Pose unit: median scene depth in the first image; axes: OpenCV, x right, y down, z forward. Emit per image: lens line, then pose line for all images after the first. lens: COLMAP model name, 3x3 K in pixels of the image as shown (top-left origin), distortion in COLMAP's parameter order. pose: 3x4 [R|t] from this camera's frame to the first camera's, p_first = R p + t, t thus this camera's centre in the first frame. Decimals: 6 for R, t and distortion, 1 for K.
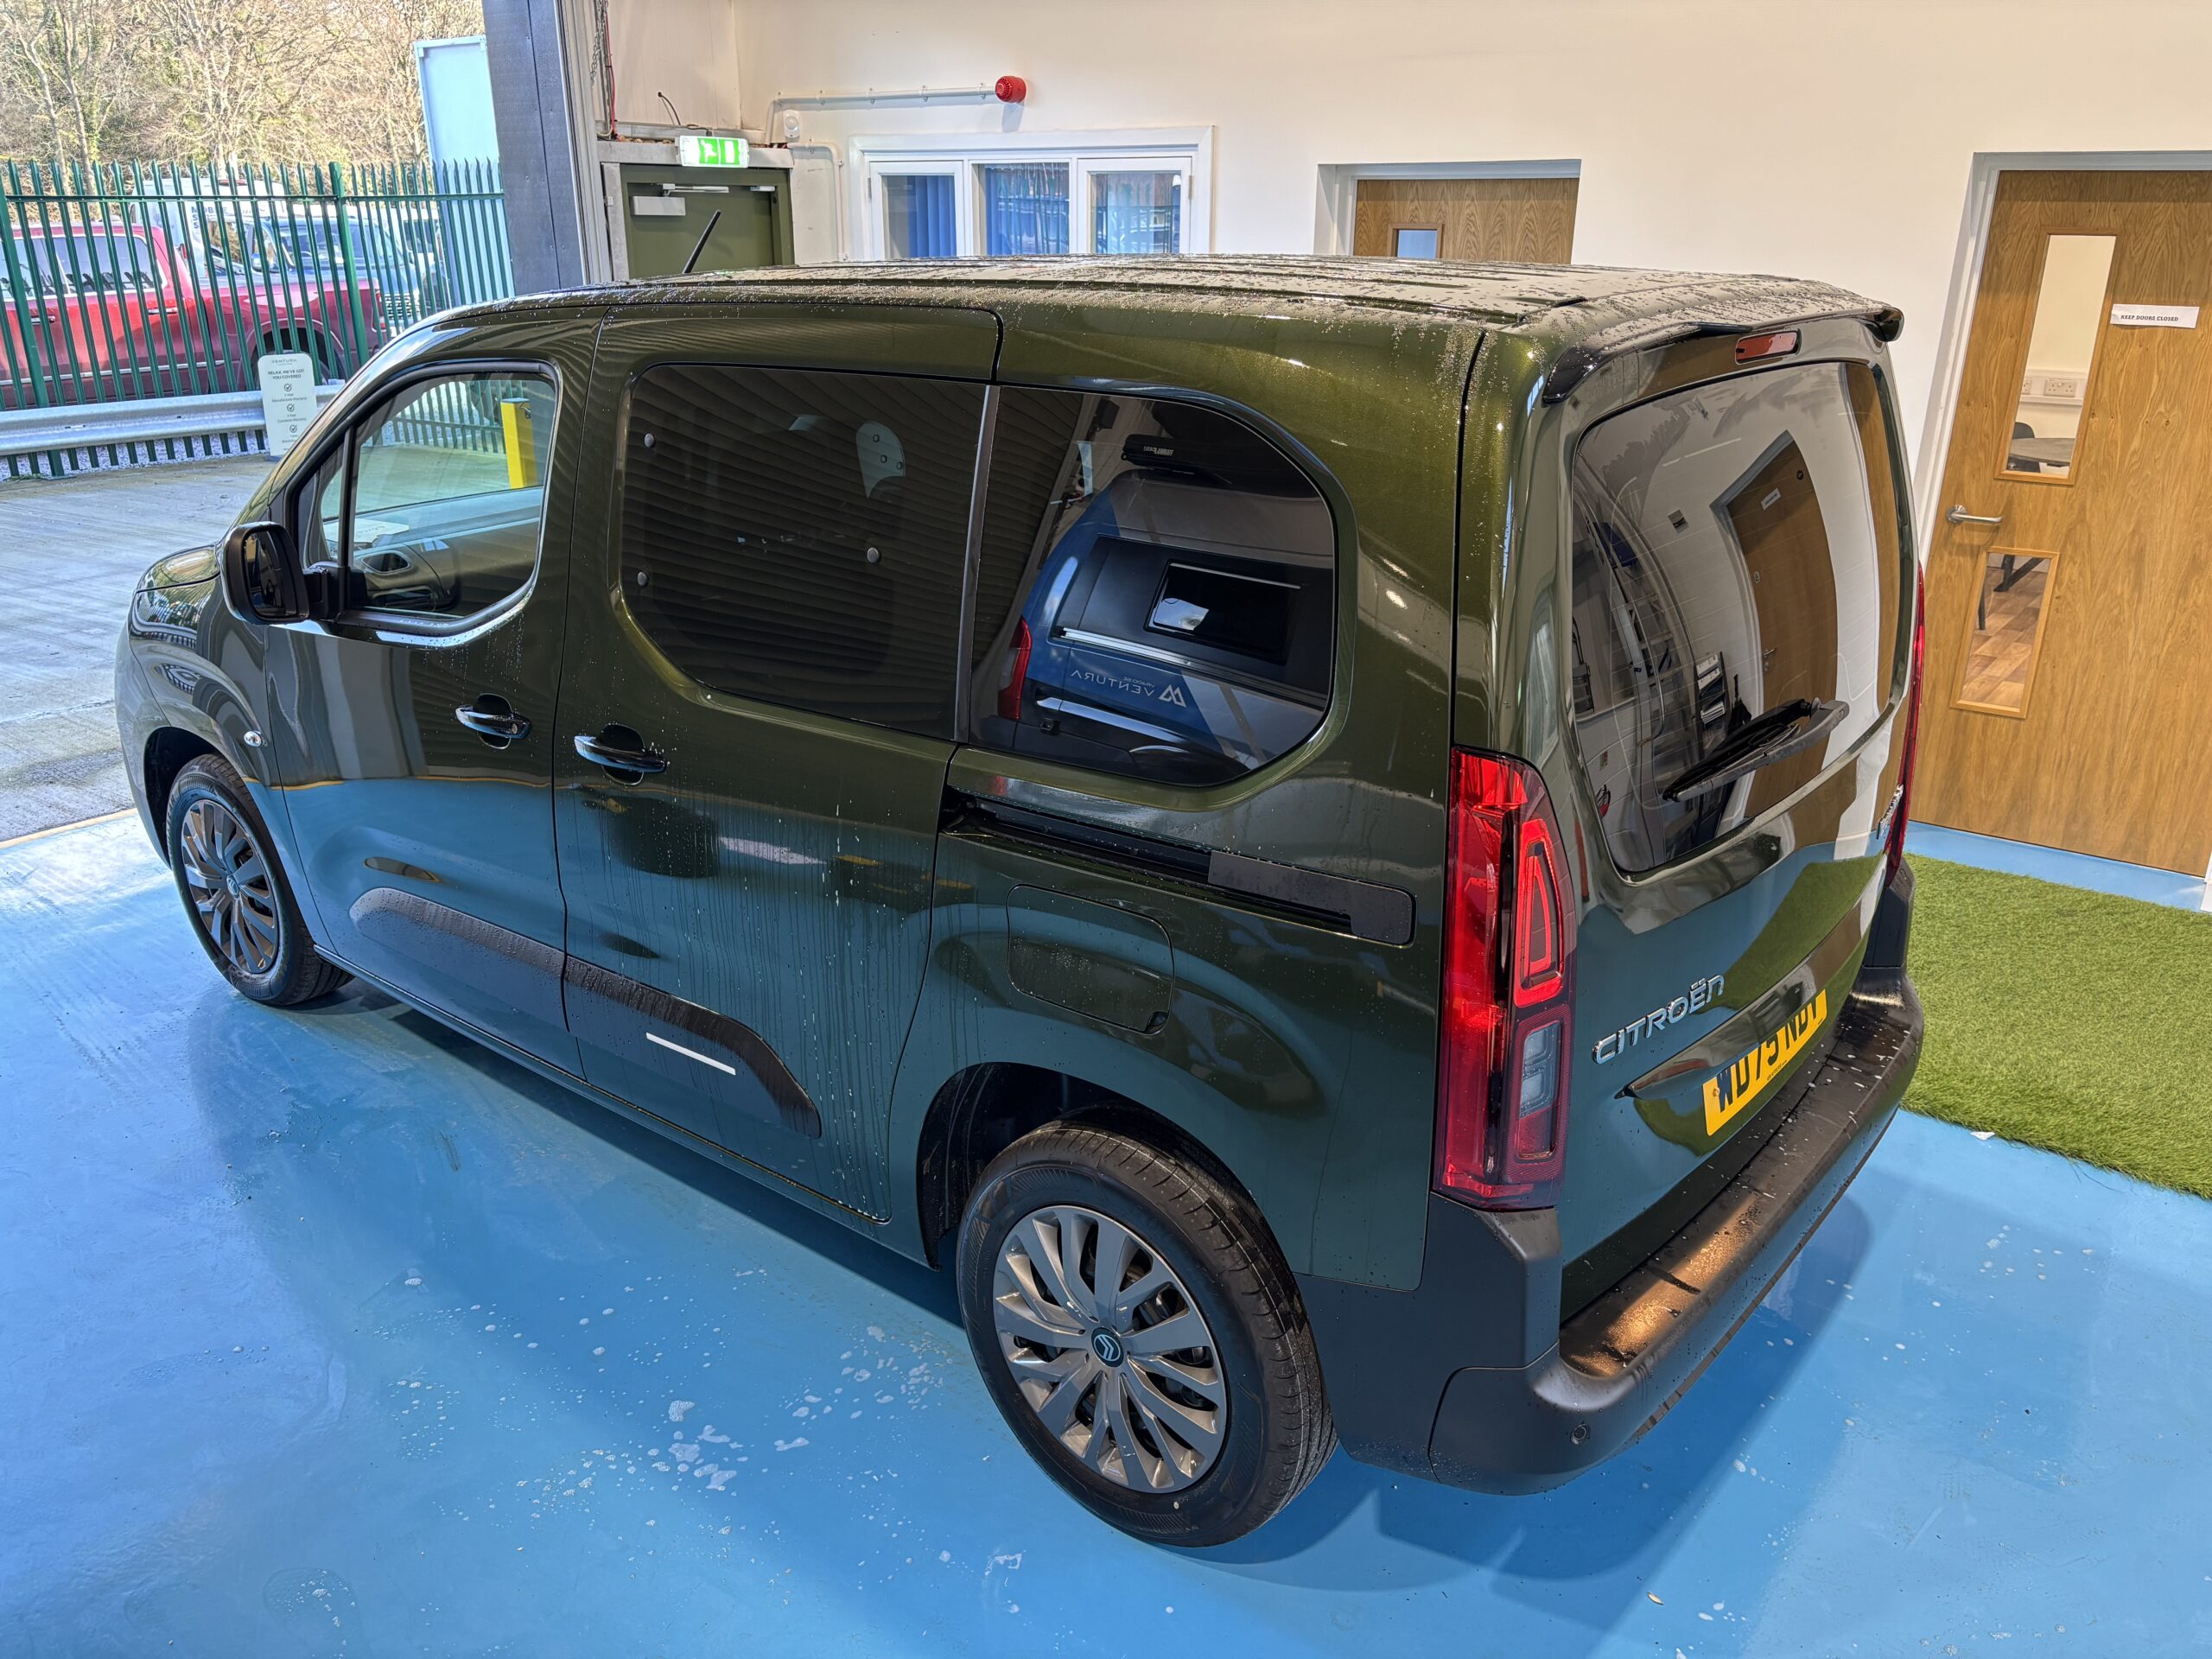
lens RADIAL K [[1666.0, 0, 1101.9], [0, 1666.0, 839.0], [0, 0, 1]] dist [0.030235, -0.033304]
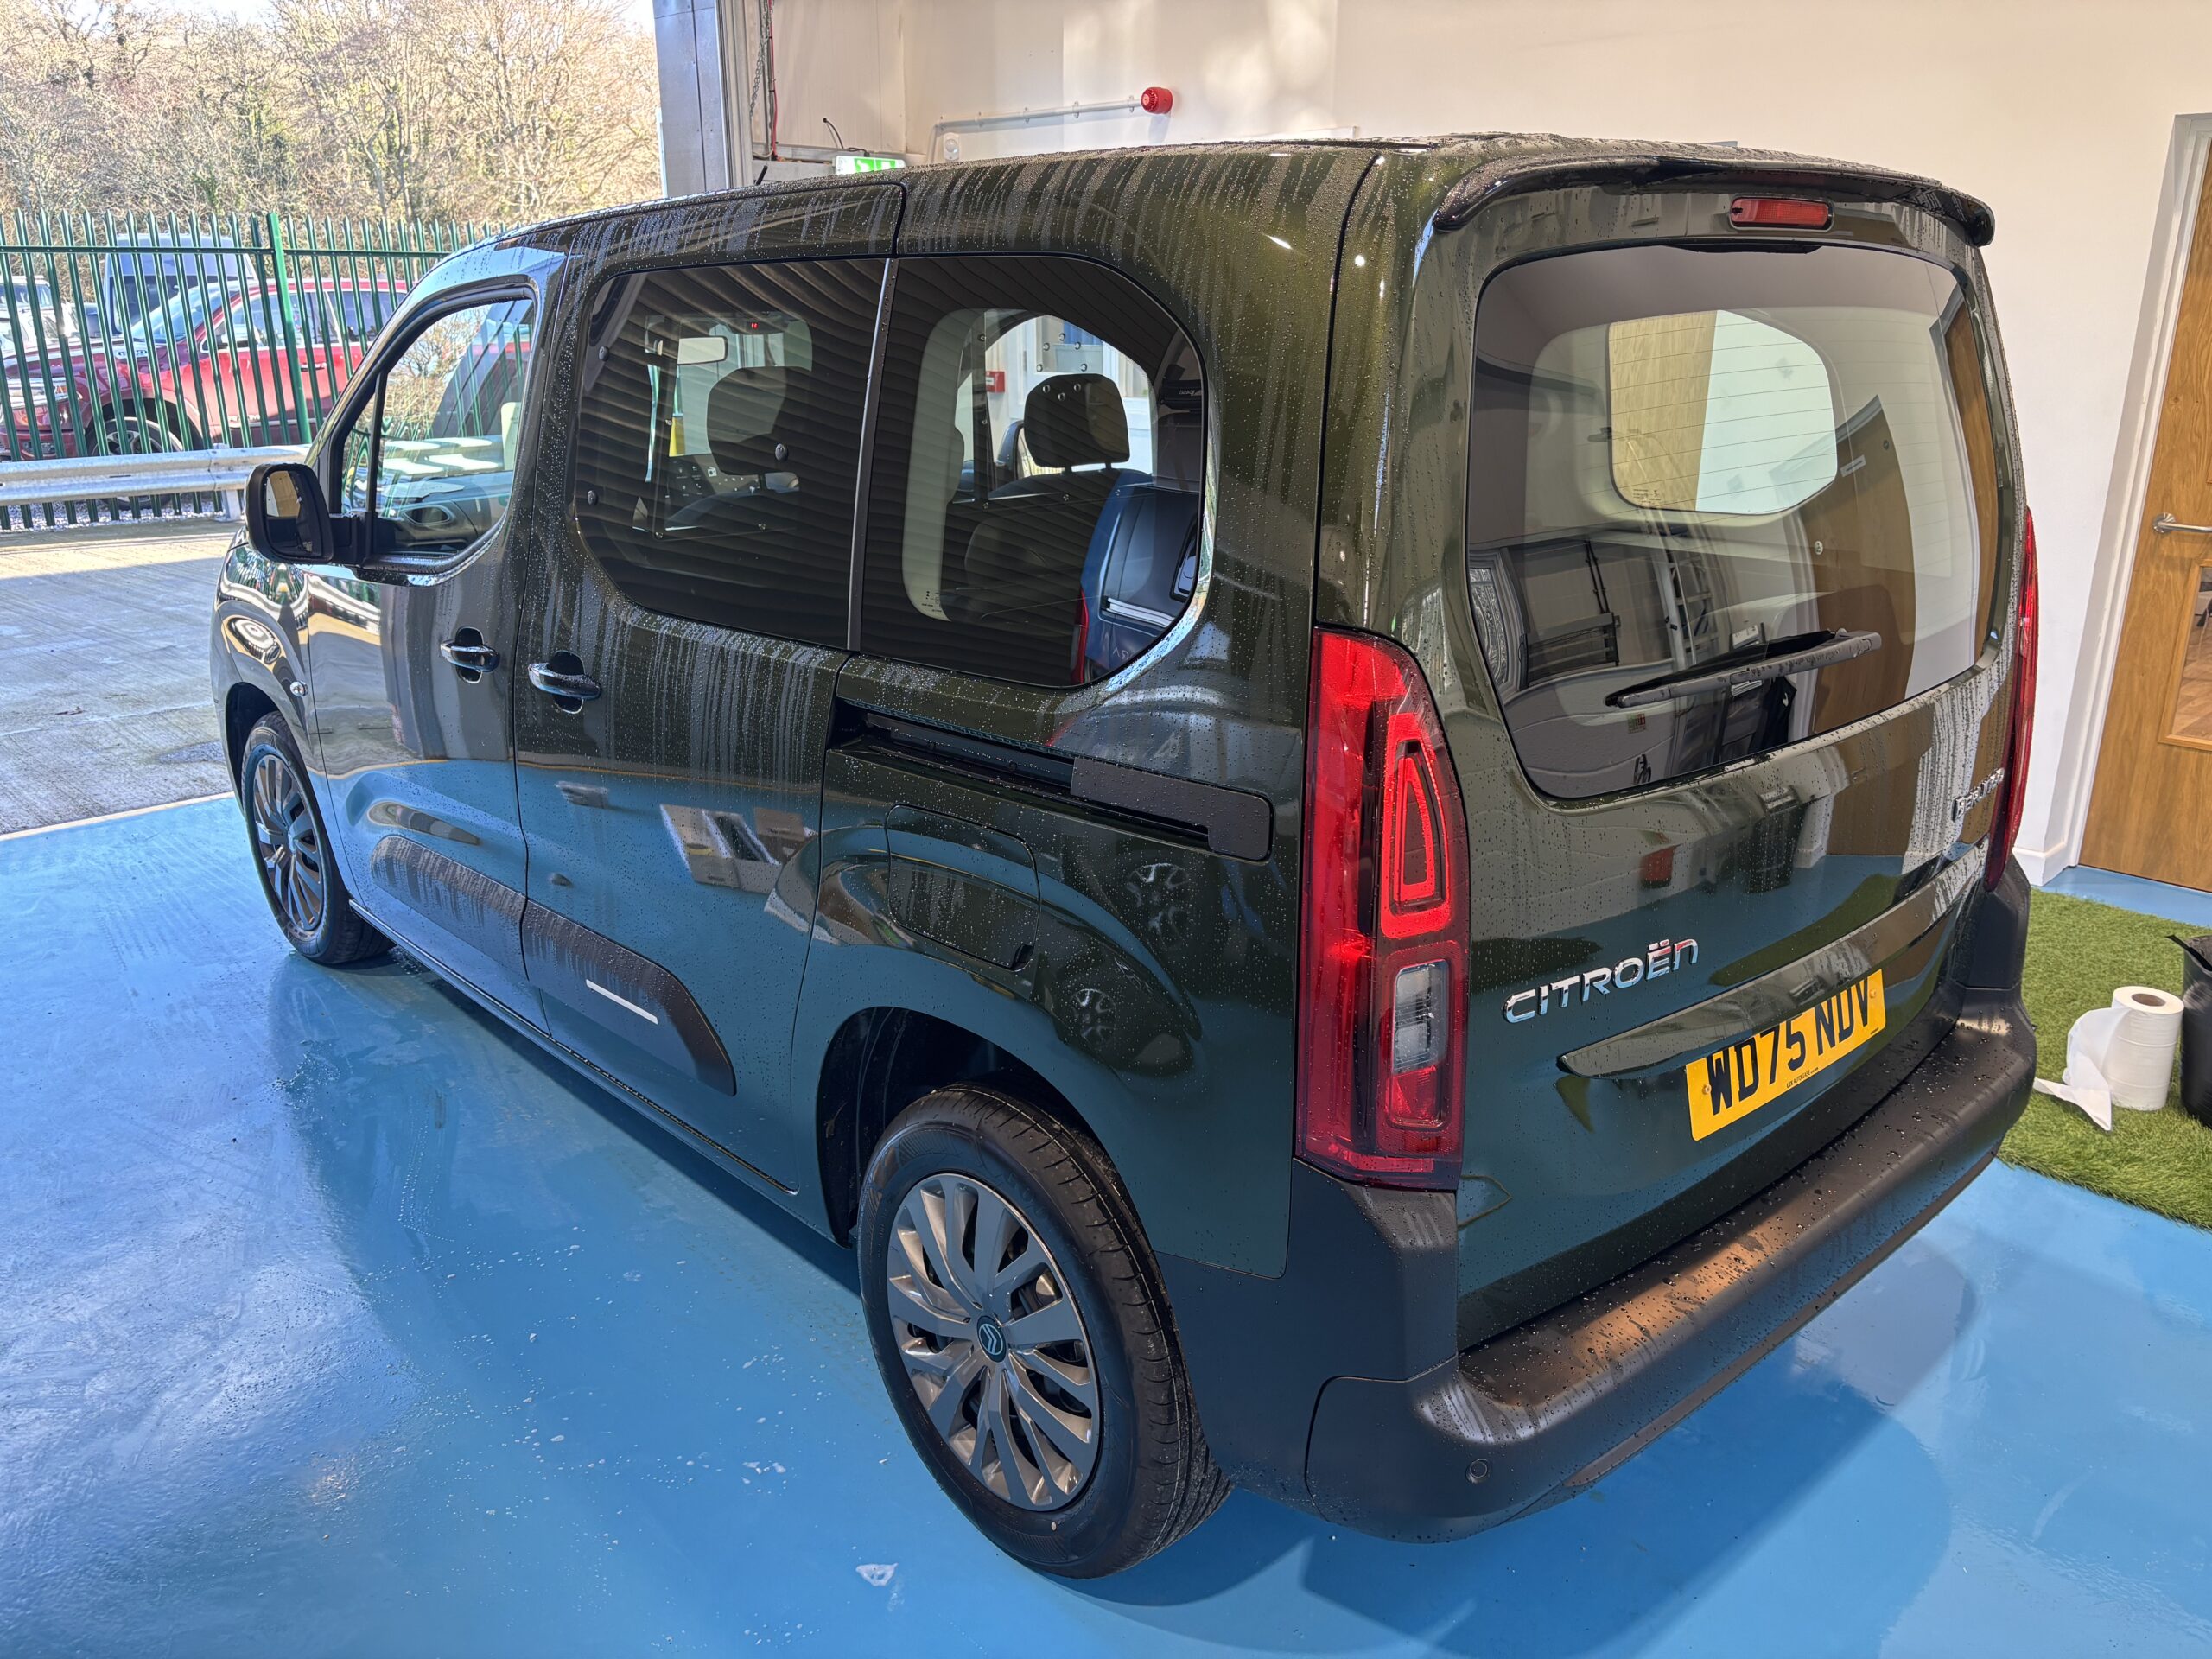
lens RADIAL K [[1666.0, 0, 1098.3], [0, 1666.0, 818.3], [0, 0, 1]] dist [0.030235, -0.033304]
pose [[0.989213, 0.039350, -0.141099, 0.163708], [-0.047131, 0.997522, -0.052230, 0.067717], [0.138694, 0.058317, 0.988617, 0.106535]]
